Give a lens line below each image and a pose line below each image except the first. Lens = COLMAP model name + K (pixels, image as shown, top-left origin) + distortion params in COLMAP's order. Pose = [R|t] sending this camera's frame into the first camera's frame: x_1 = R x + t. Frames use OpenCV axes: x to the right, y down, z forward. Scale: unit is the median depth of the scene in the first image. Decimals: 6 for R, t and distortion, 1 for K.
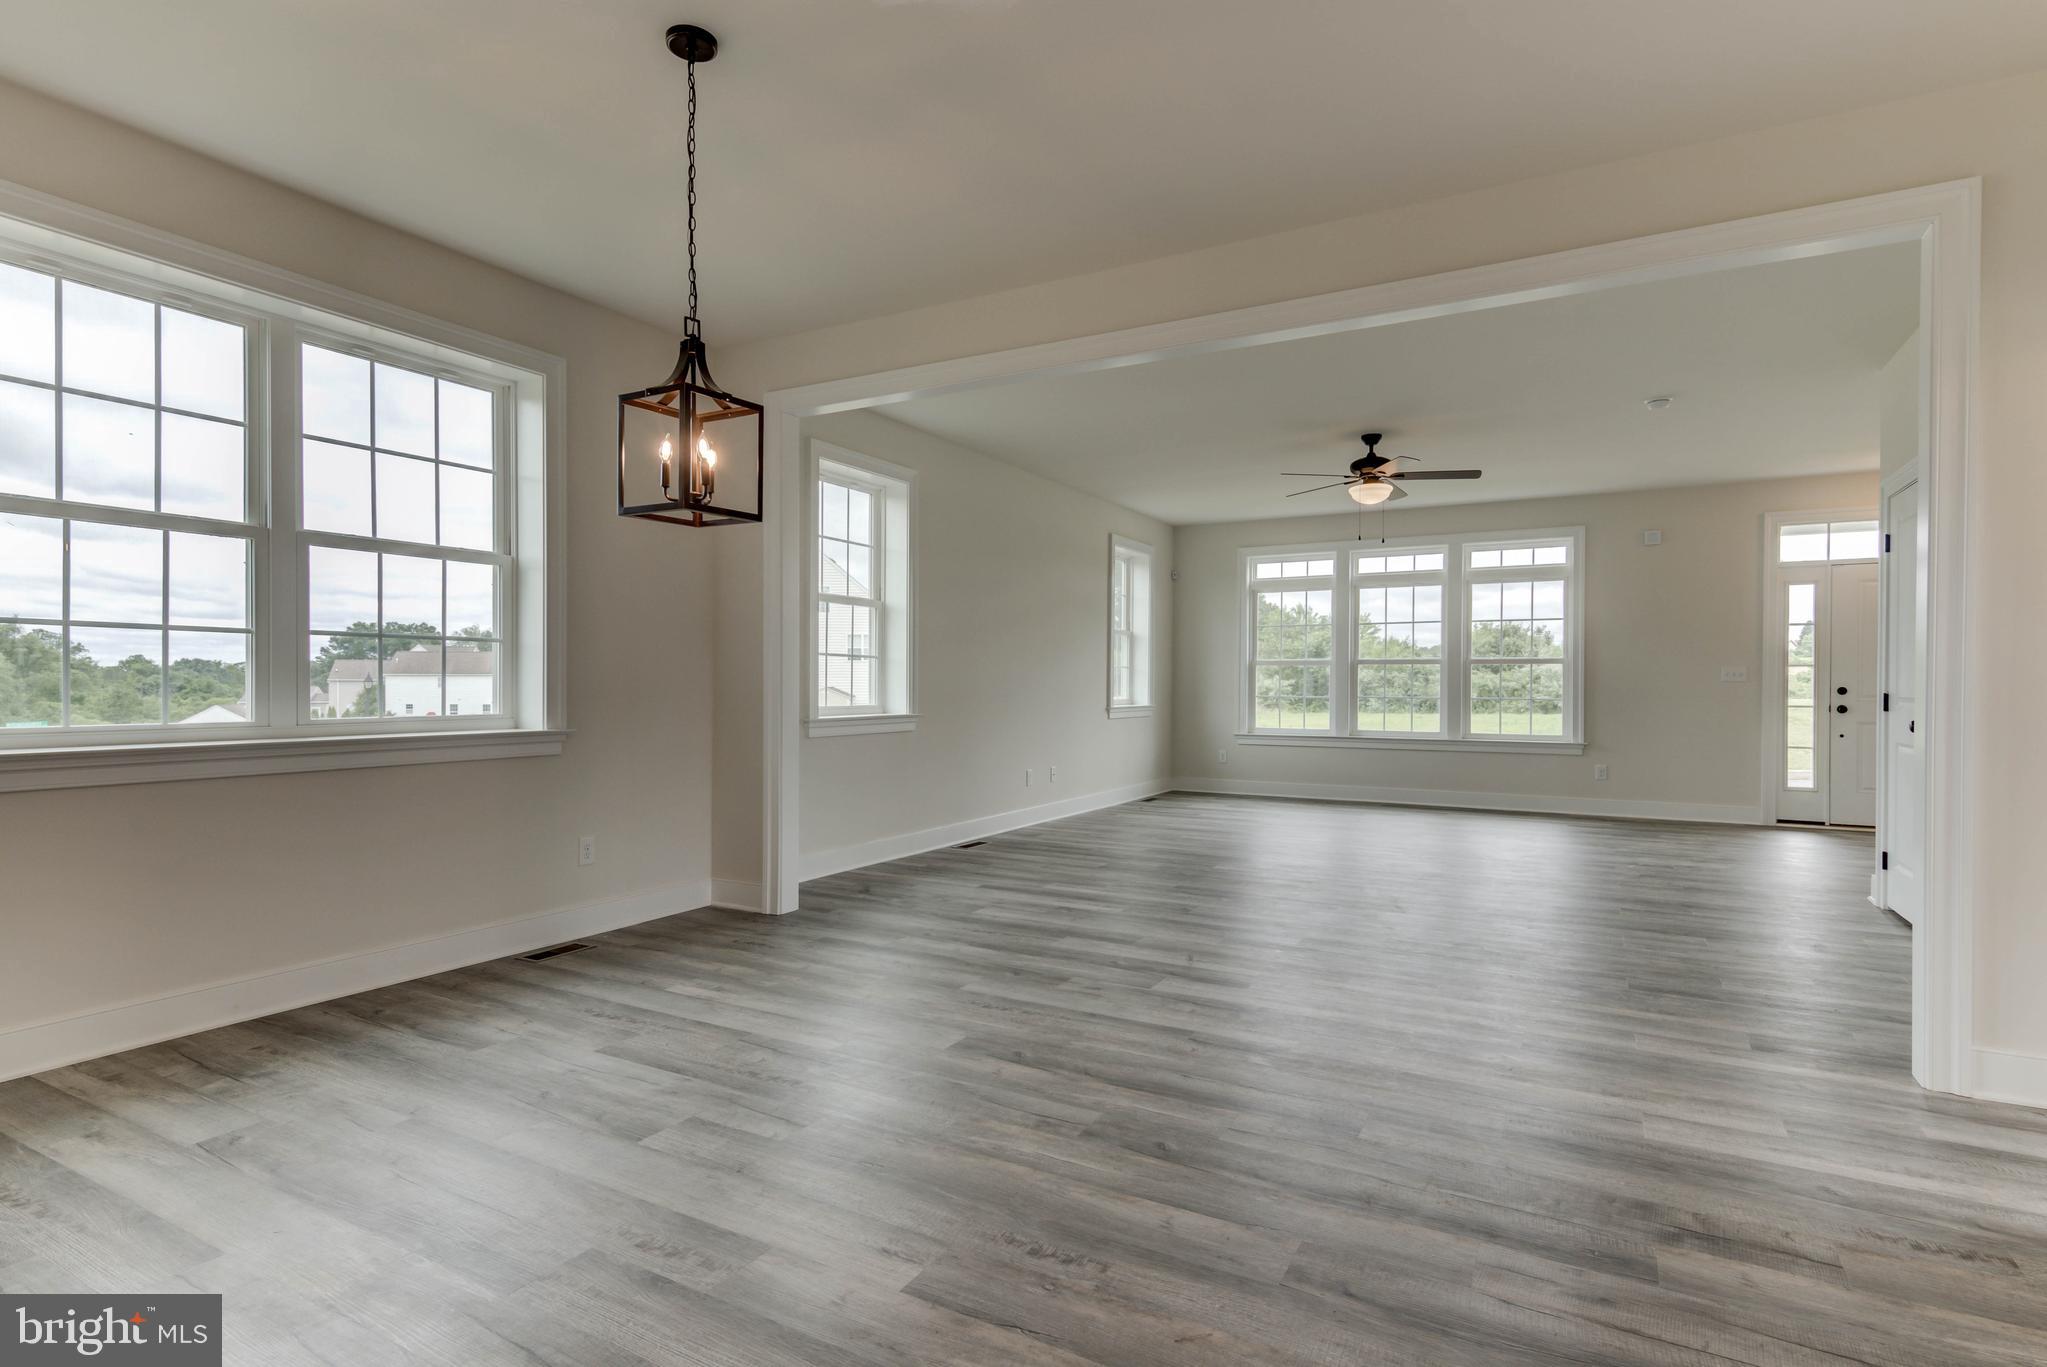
lens RADIAL K [[1023.3, 0, 1024.4], [0, 1023.3, 687.5], [0, 0, 1]] dist [0.020250, -0.007699]
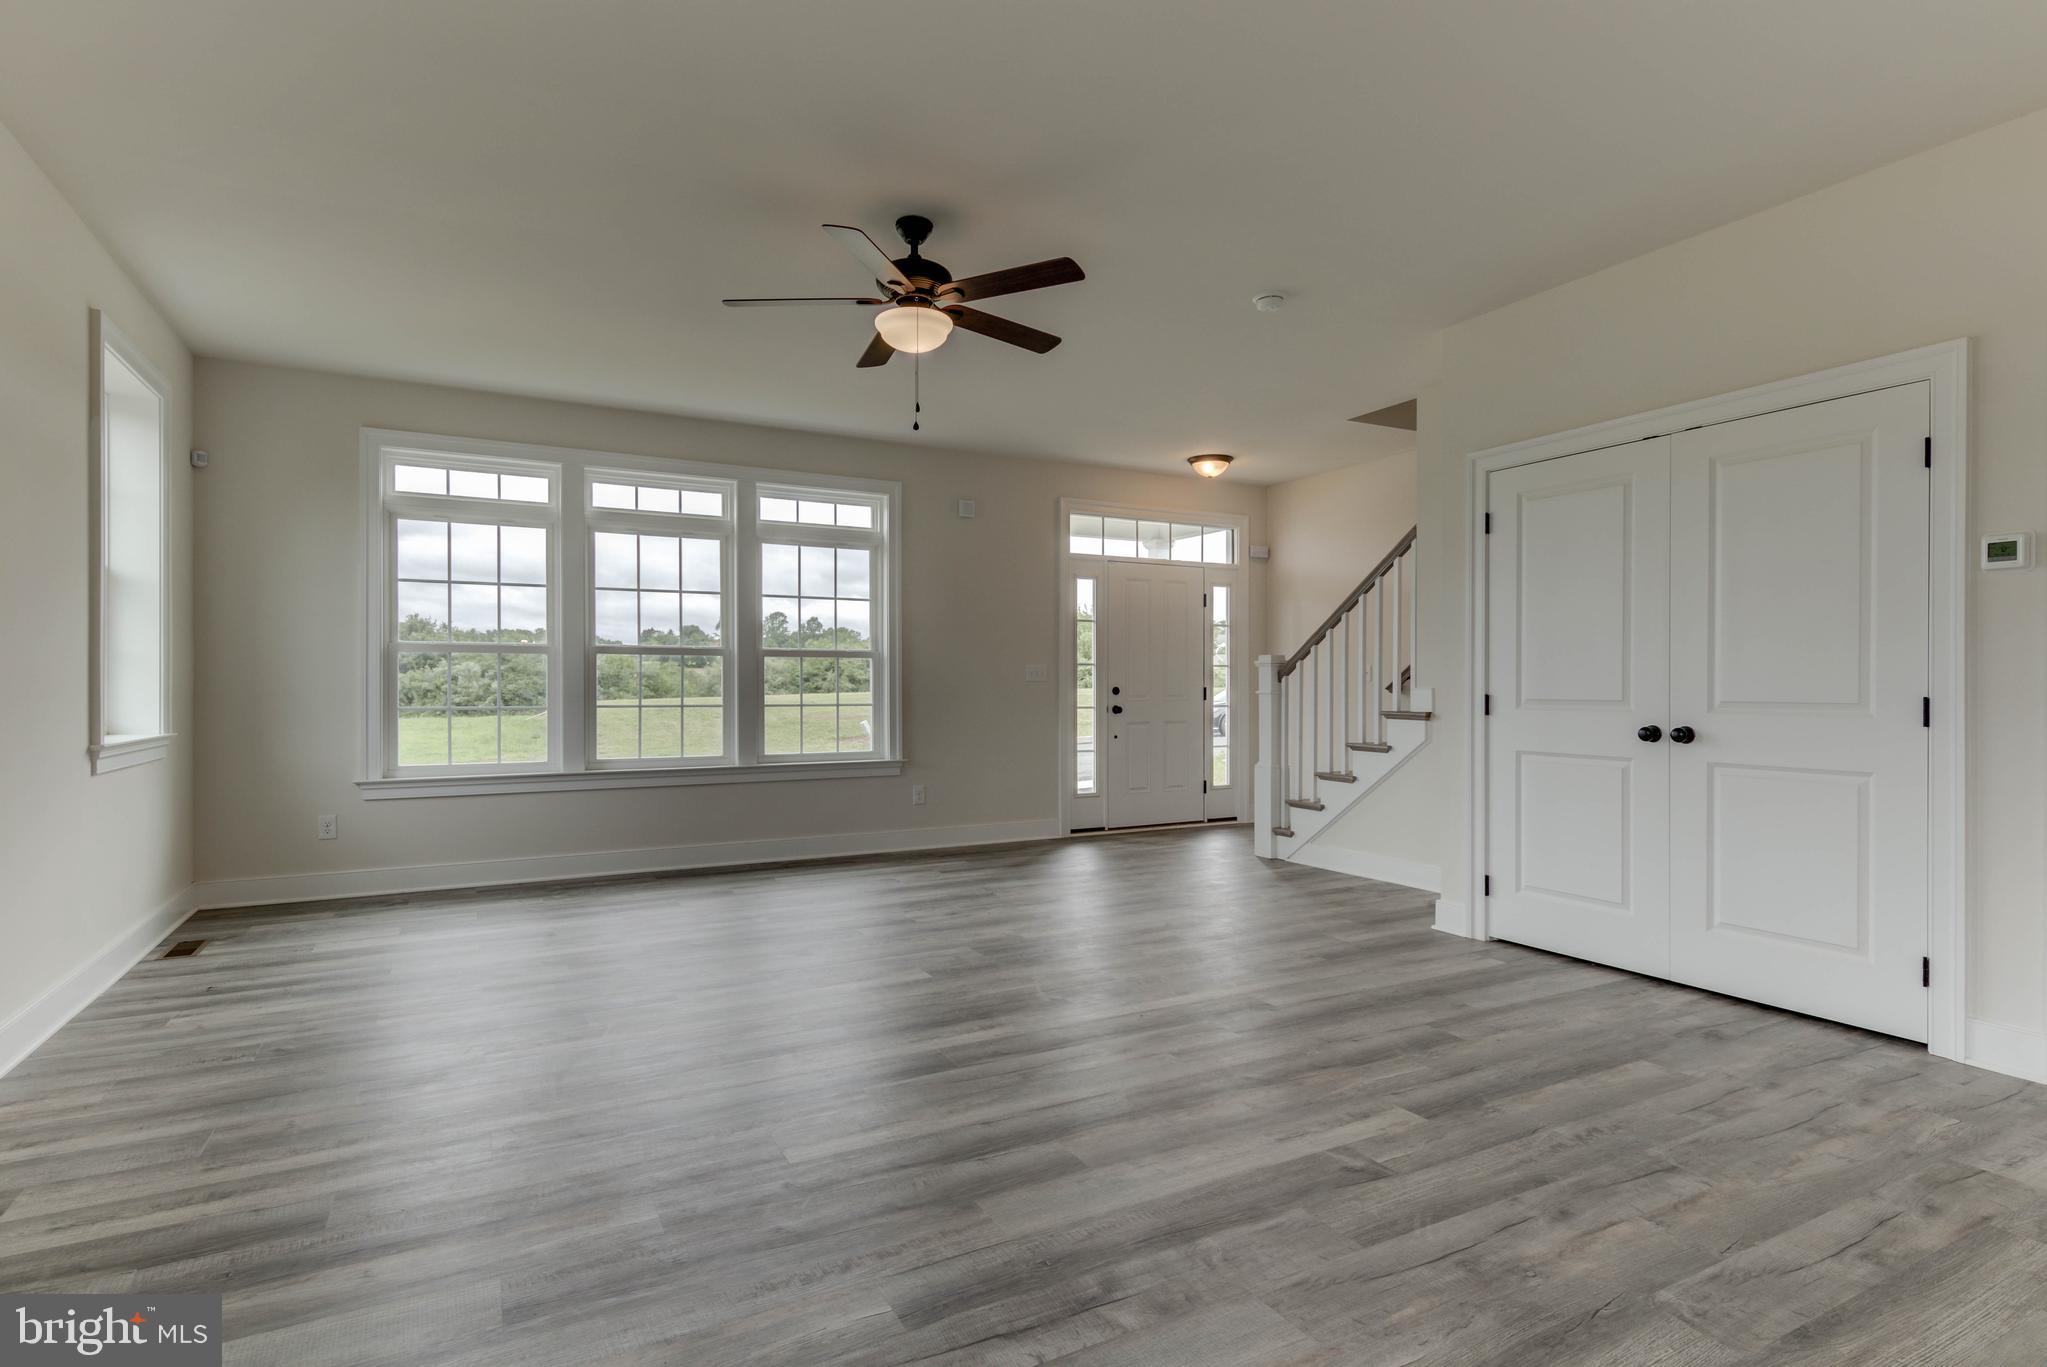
lens RADIAL K [[1023.3, 0, 1024.4], [0, 1023.3, 687.5], [0, 0, 1]] dist [0.020250, -0.007699]
pose [[0.533224, -0.004689, 0.845961, -0.063858], [0.005063, 0.999984, 0.002351, -0.002283], [-0.845959, 0.003029, 0.533240, 0.489411]]
